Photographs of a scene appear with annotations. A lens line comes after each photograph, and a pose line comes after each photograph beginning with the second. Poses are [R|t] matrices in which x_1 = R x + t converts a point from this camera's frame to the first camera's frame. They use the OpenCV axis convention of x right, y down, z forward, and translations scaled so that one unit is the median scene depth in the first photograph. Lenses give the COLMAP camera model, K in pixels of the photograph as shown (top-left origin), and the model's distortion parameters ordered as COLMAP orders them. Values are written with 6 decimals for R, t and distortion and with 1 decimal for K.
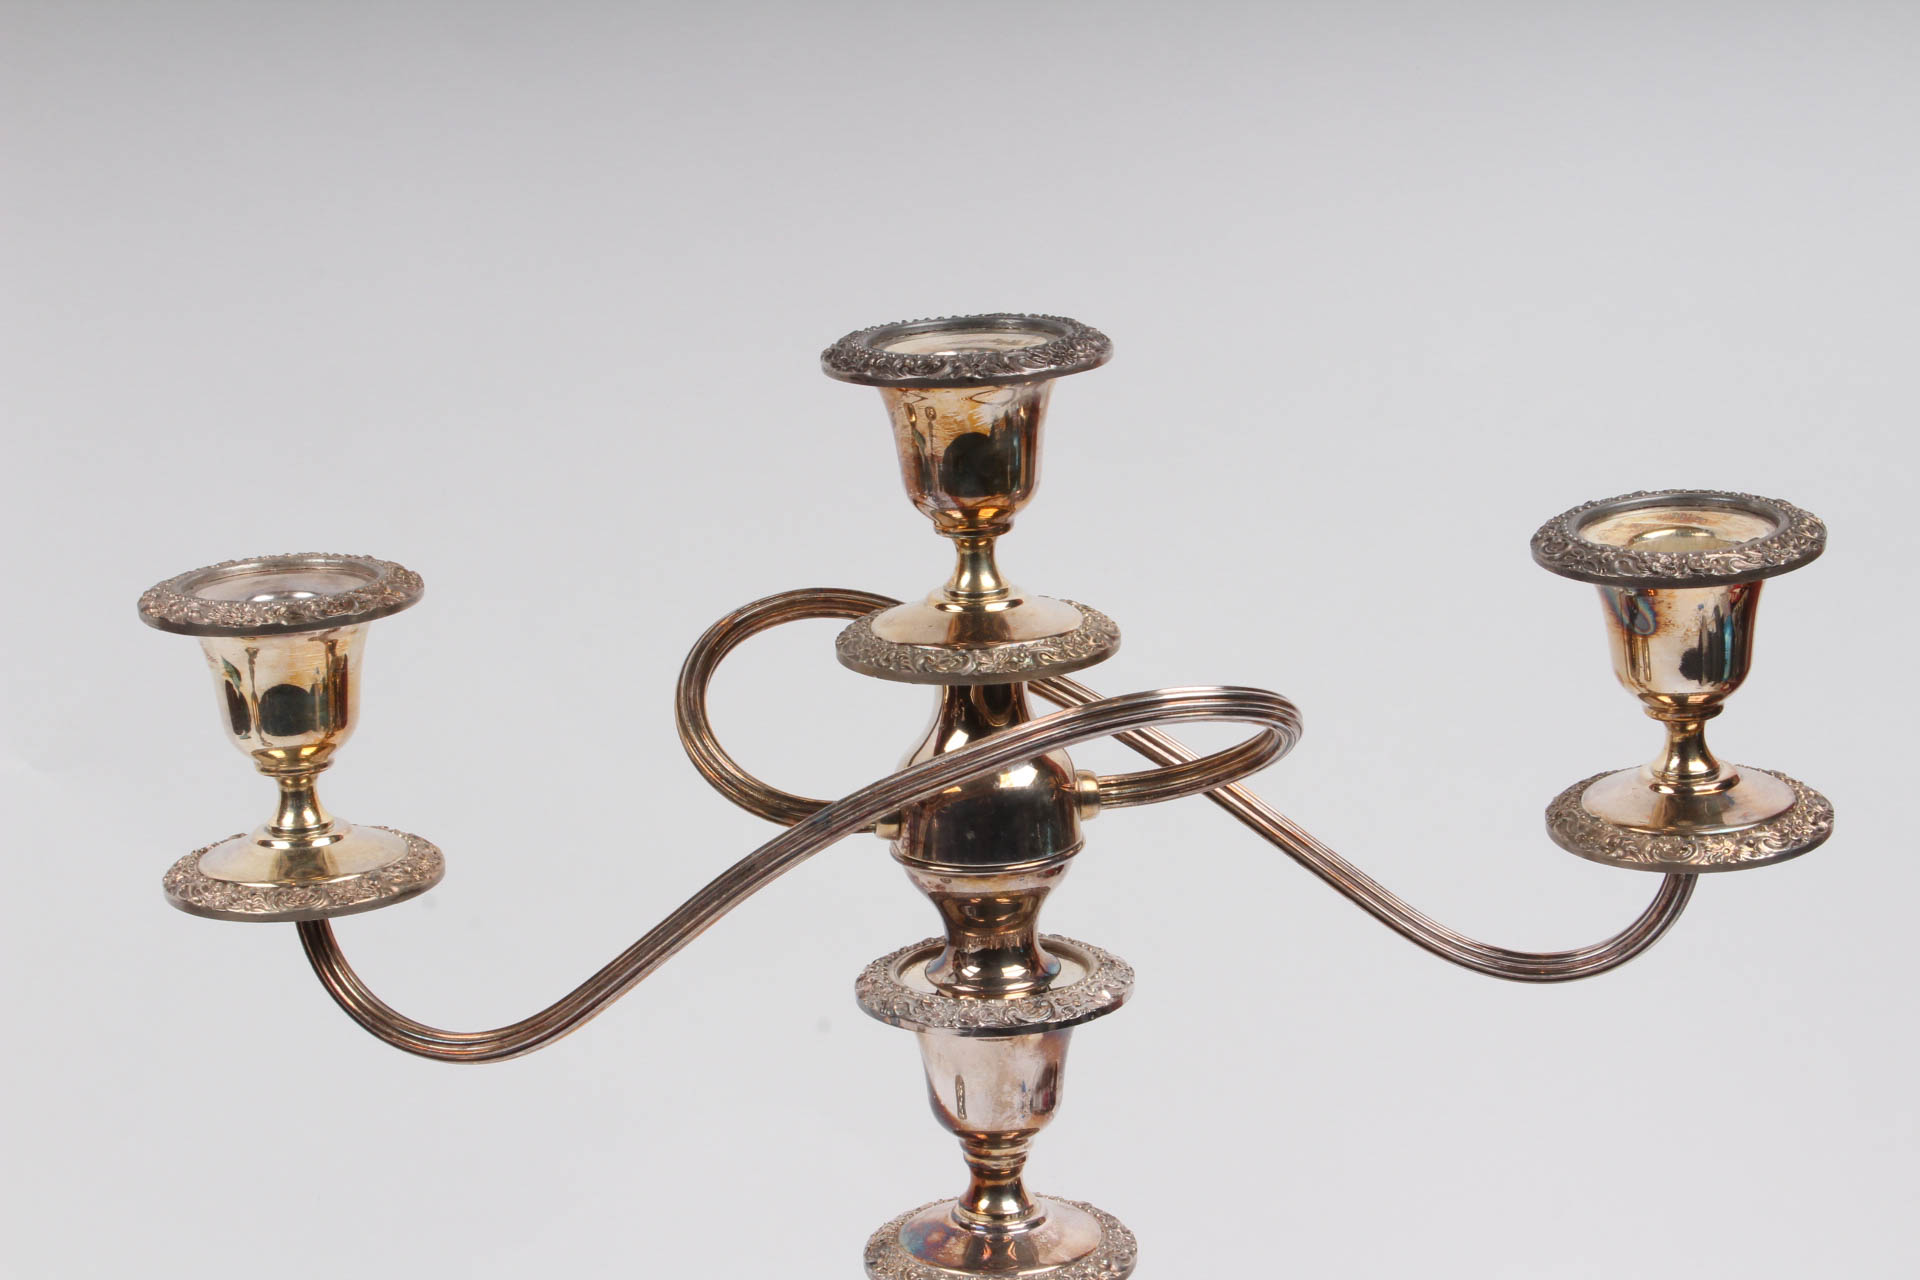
lens RADIAL K [[4007.1, 0, 951.0], [0, 4007.1, 635.0], [0, 0, 1]] dist [0.023085, 0.000000]
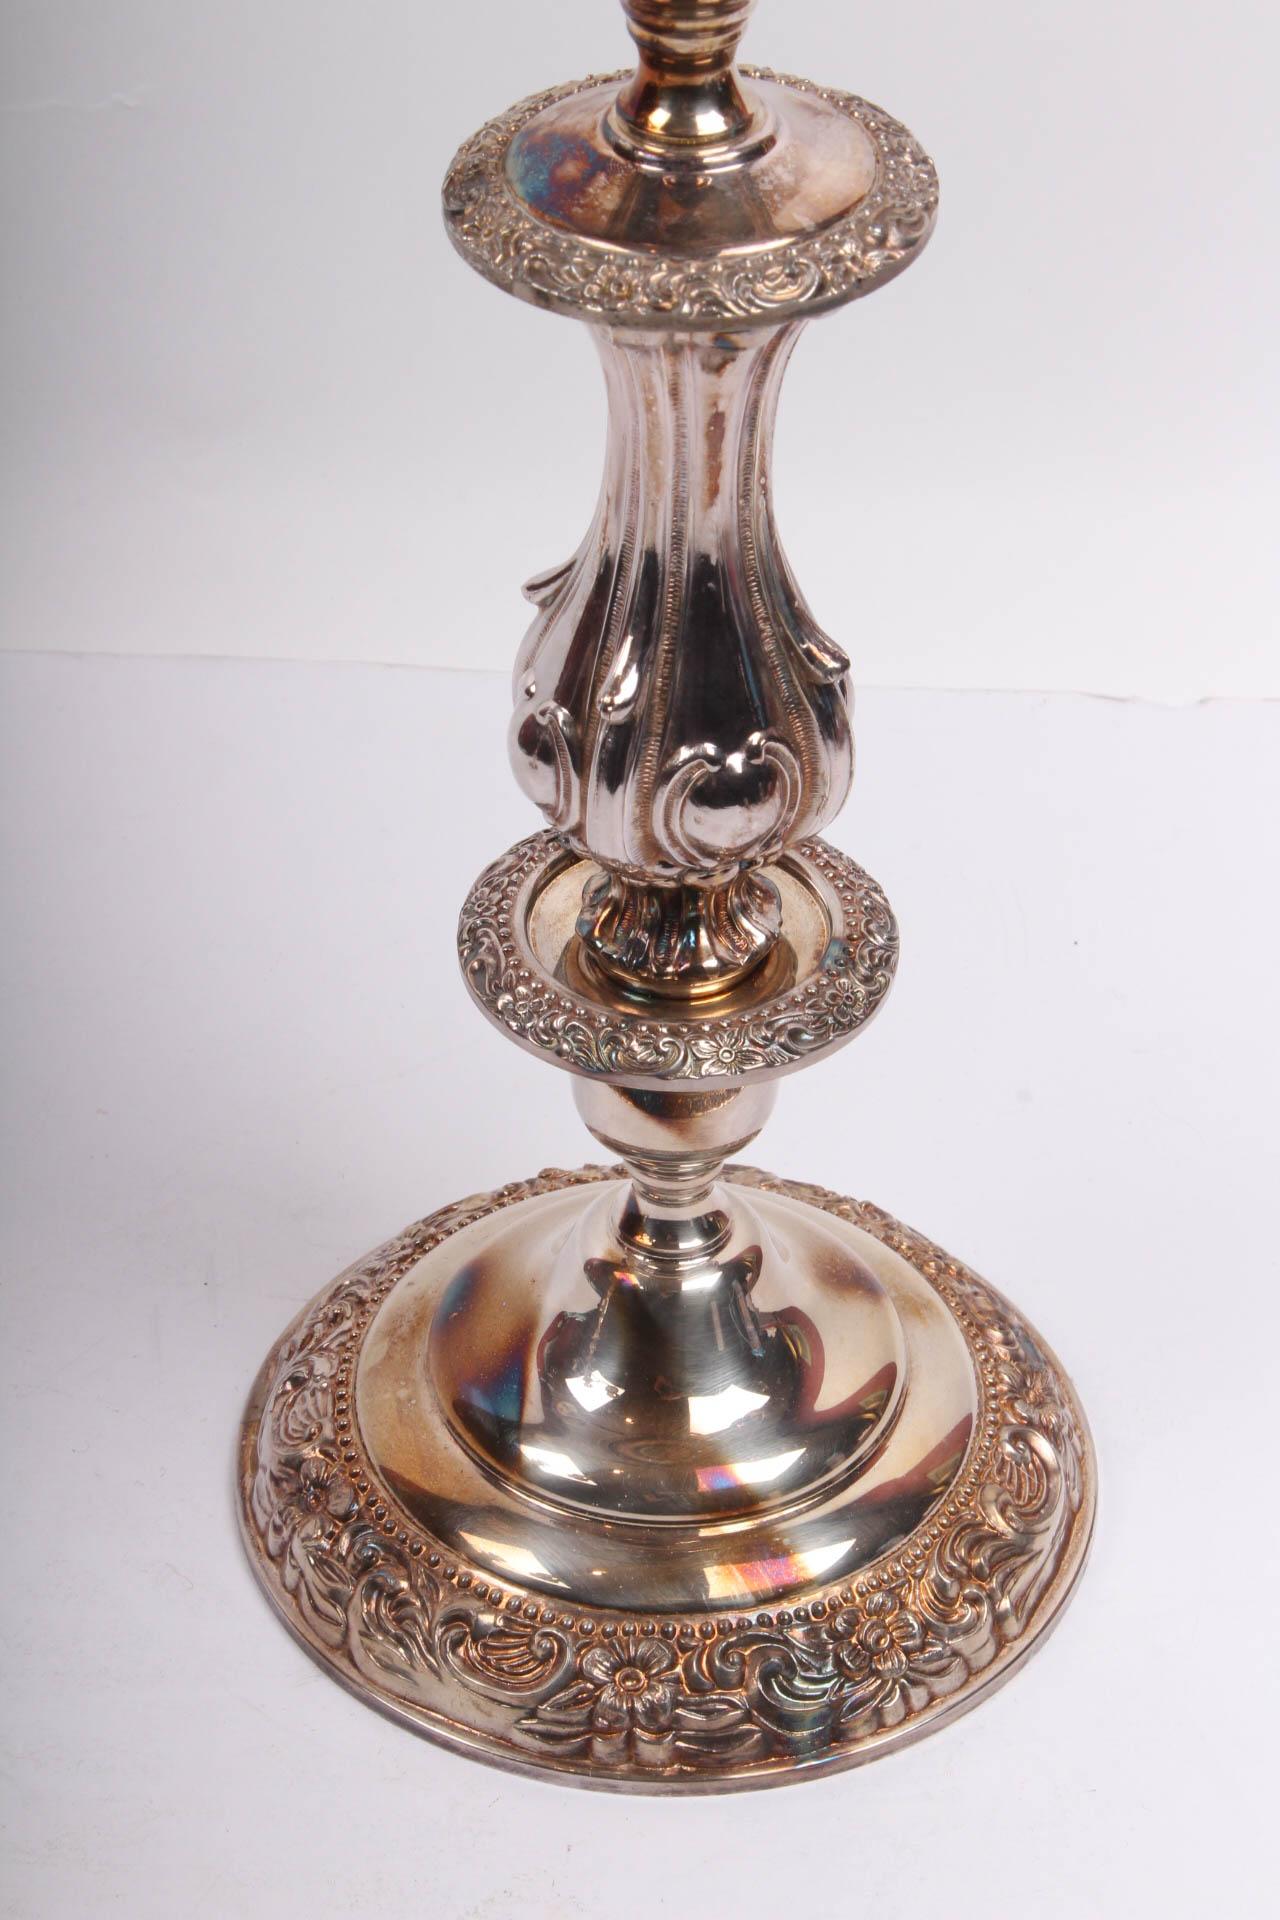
lens RADIAL K [[4565.6, 0, 620.5], [0, 4565.6, 963.4], [0, 0, 1]] dist [0.076071, 0.000000]
pose [[0.999064, 0.038025, -0.020620, 0.020468], [-0.025842, 0.906962, 0.420419, -0.014968], [0.034688, -0.419493, 0.907096, 0.398846]]
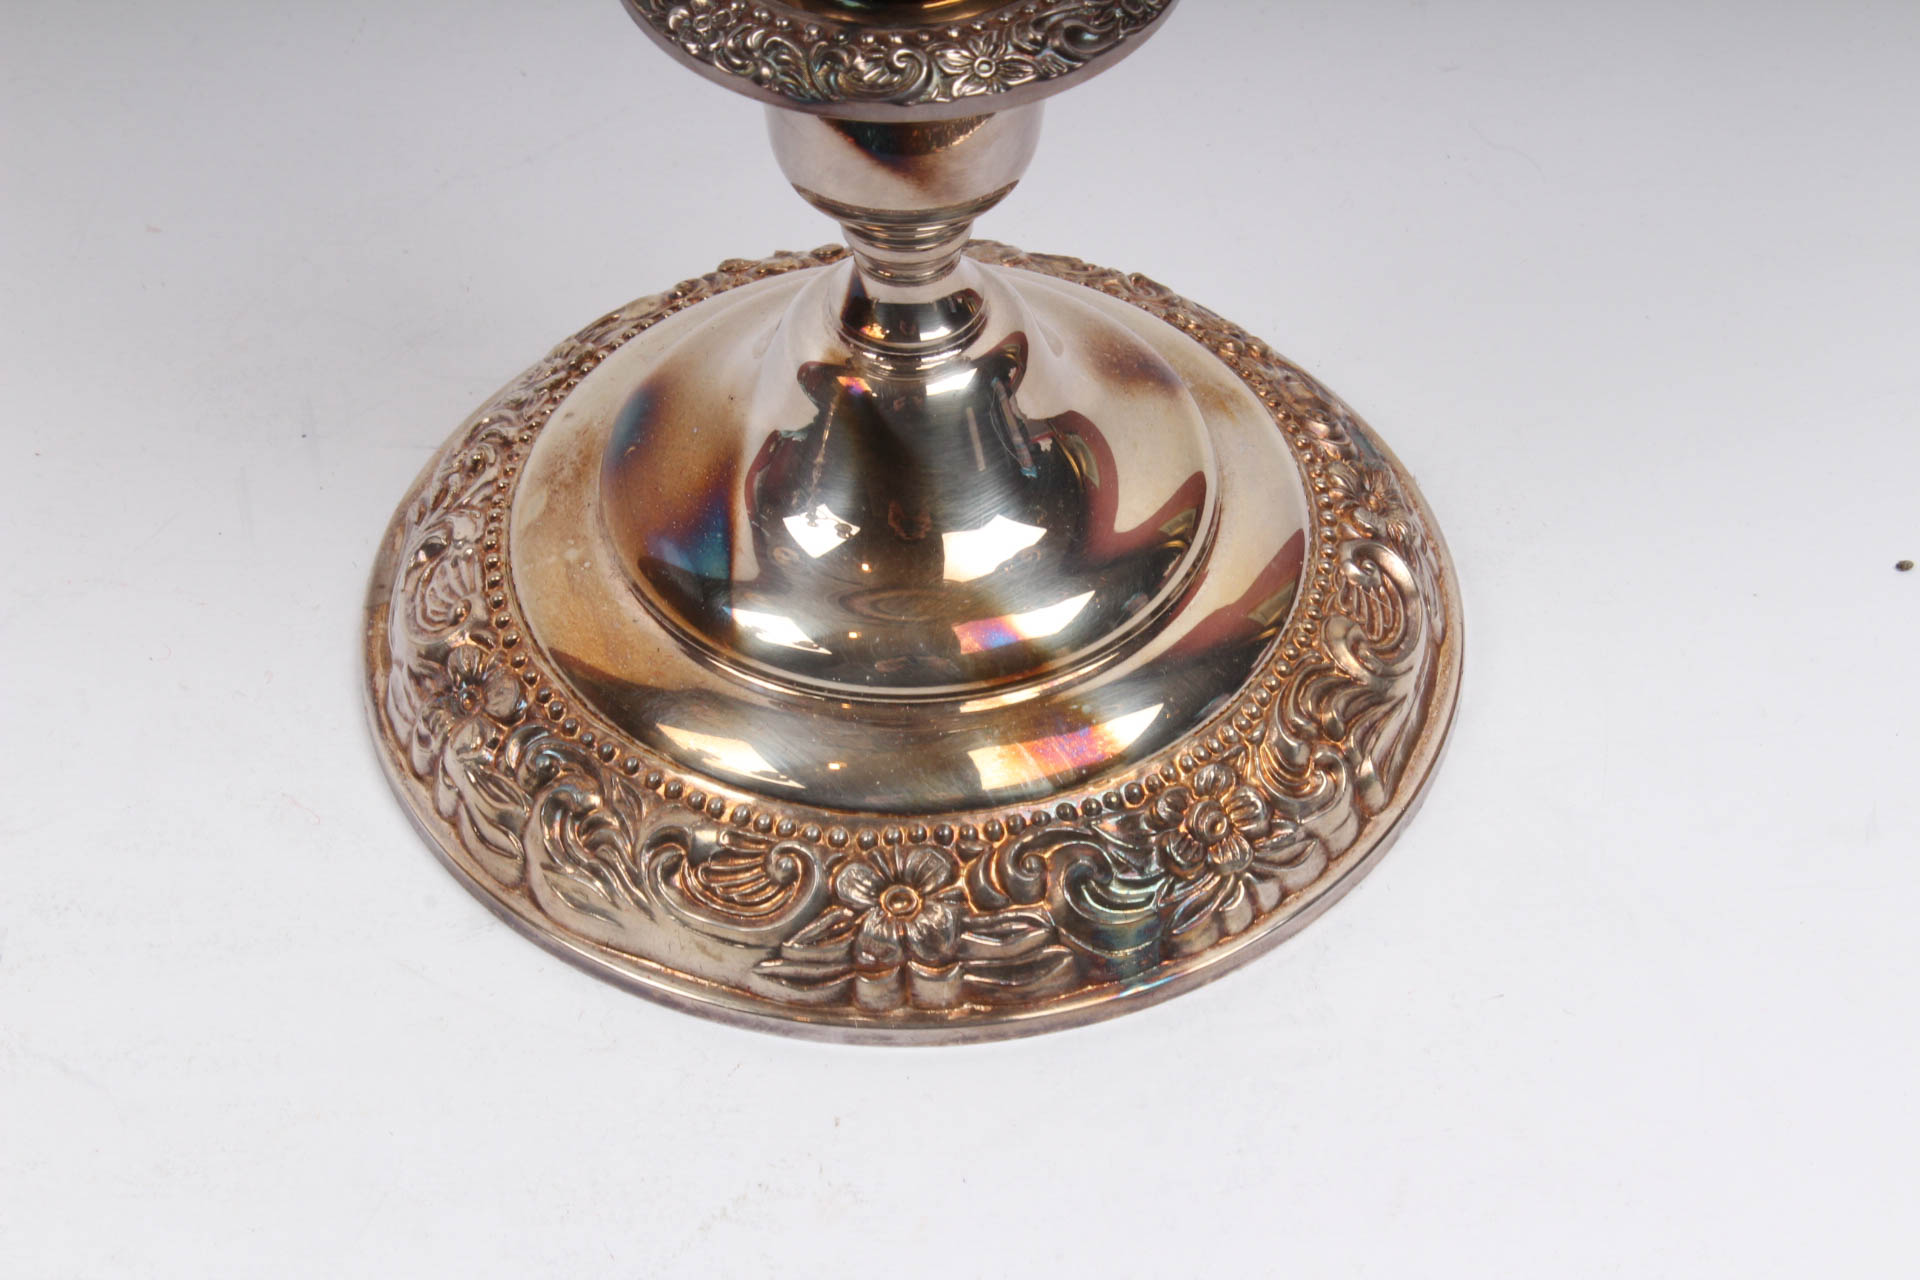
lens RADIAL K [[4565.6, 0, 949.0], [0, 4565.6, 625.9], [0, 0, 1]] dist [0.076071, 0.000000]
pose [[0.999001, -0.031362, 0.031832, 0.000020], [0.010417, 0.856162, 0.516603, 0.078752], [-0.043455, -0.515755, 0.855633, 0.553423]]
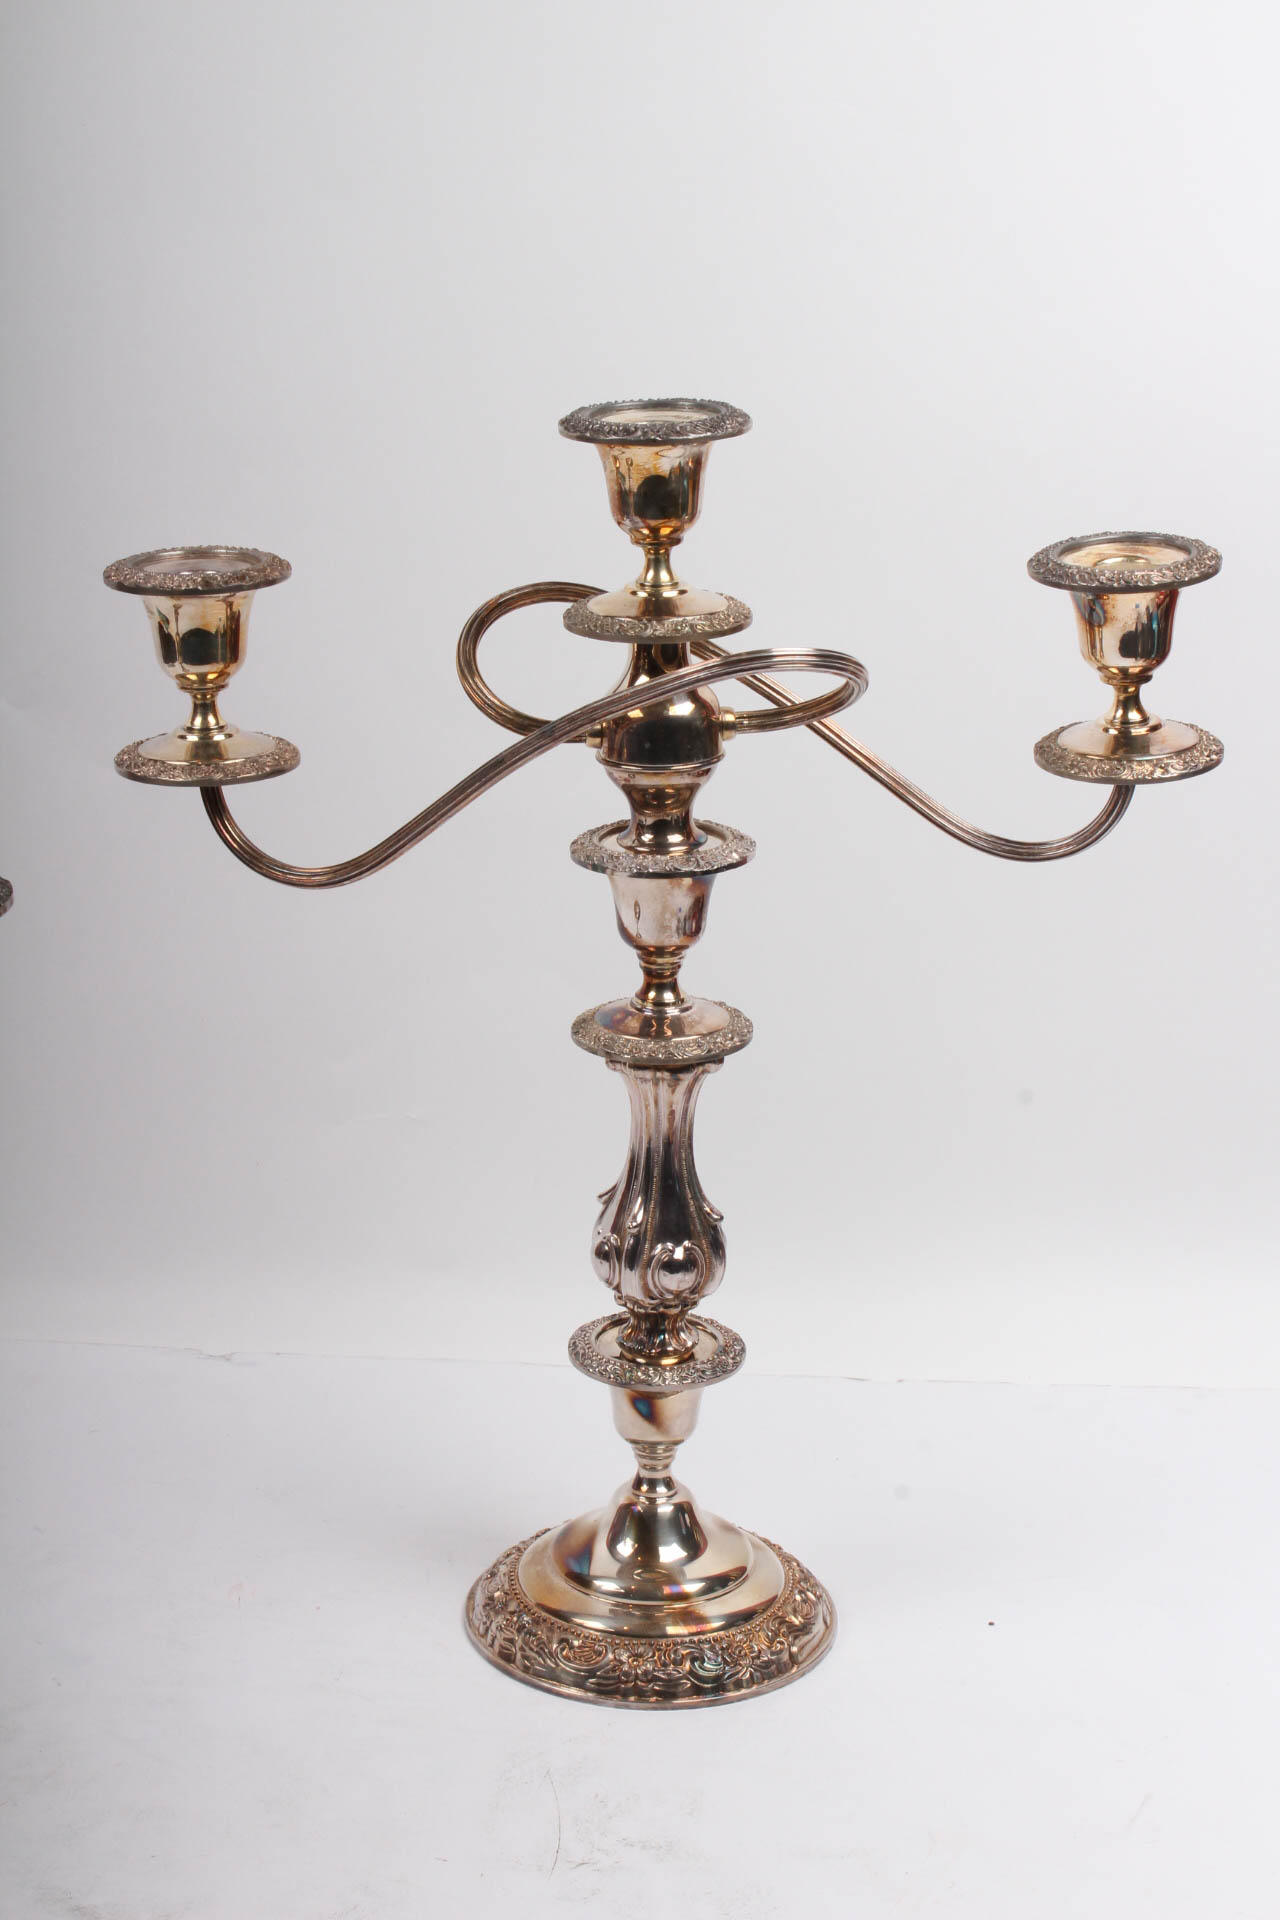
lens RADIAL K [[3605.9, 0, 635.4], [0, 3605.9, 948.7], [0, 0, 1]] dist [0.029628, 0.000000]
pose [[0.998960, 0.035296, -0.028872, 0.041723], [-0.033362, 0.997334, 0.064902, 0.037912], [0.031086, -0.063871, 0.997474, -0.357389]]
